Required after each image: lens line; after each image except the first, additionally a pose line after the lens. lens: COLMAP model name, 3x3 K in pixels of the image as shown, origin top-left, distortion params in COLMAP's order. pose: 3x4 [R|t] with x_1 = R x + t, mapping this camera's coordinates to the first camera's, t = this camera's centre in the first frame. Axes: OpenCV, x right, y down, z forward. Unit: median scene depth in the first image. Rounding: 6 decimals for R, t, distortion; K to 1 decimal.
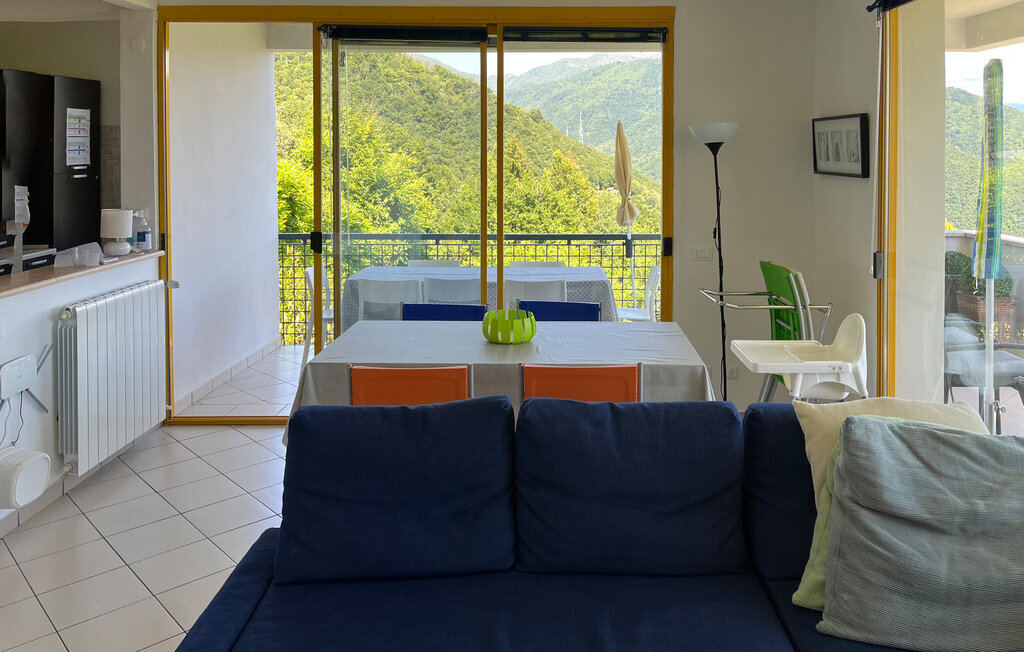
lens RADIAL K [[803.4, 0, 540.7], [0, 803.4, 166.1], [0, 0, 1]] dist [0.004701, 0.005654]
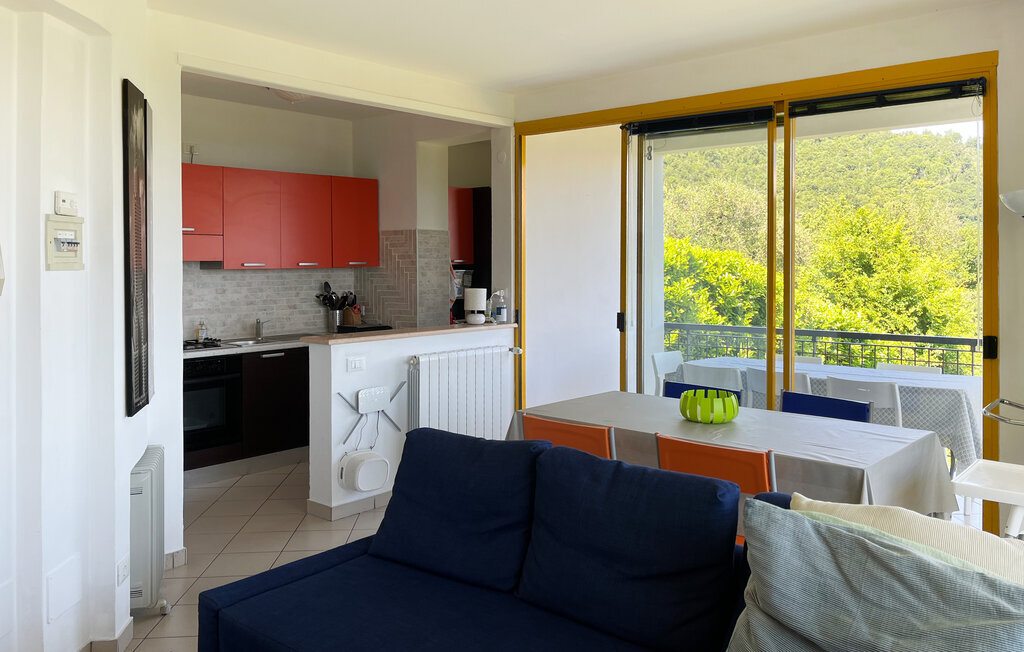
lens RADIAL K [[803.4, 0, 513.1], [0, 803.4, 262.8], [0, 0, 1]] dist [0.004701, 0.005654]
pose [[0.757072, -0.003144, -0.653324, 0.244964], [-0.008169, 0.999865, -0.014278, 0.023247], [0.653280, 0.016147, 0.756944, 0.057110]]
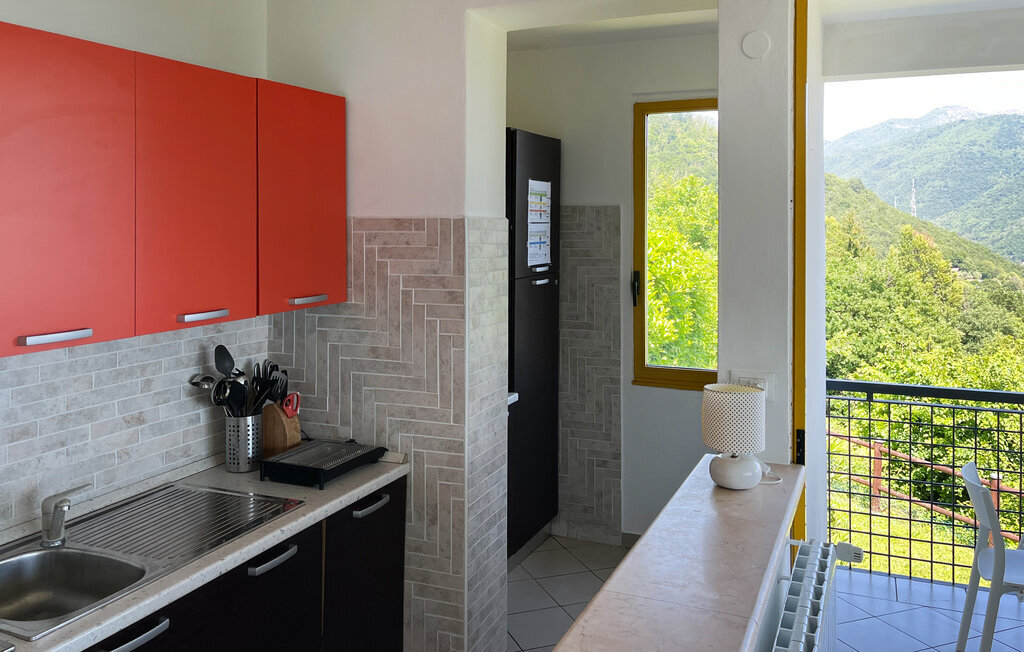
lens RADIAL K [[840.0, 0, 517.6], [0, 840.0, 211.9], [0, 0, 1]] dist [0.006585, -0.010880]
pose [[0.925563, -0.004354, -0.378568, -0.330854], [-0.008481, 0.999444, -0.032230, -0.022929], [0.378499, 0.033042, 0.925012, 0.350705]]
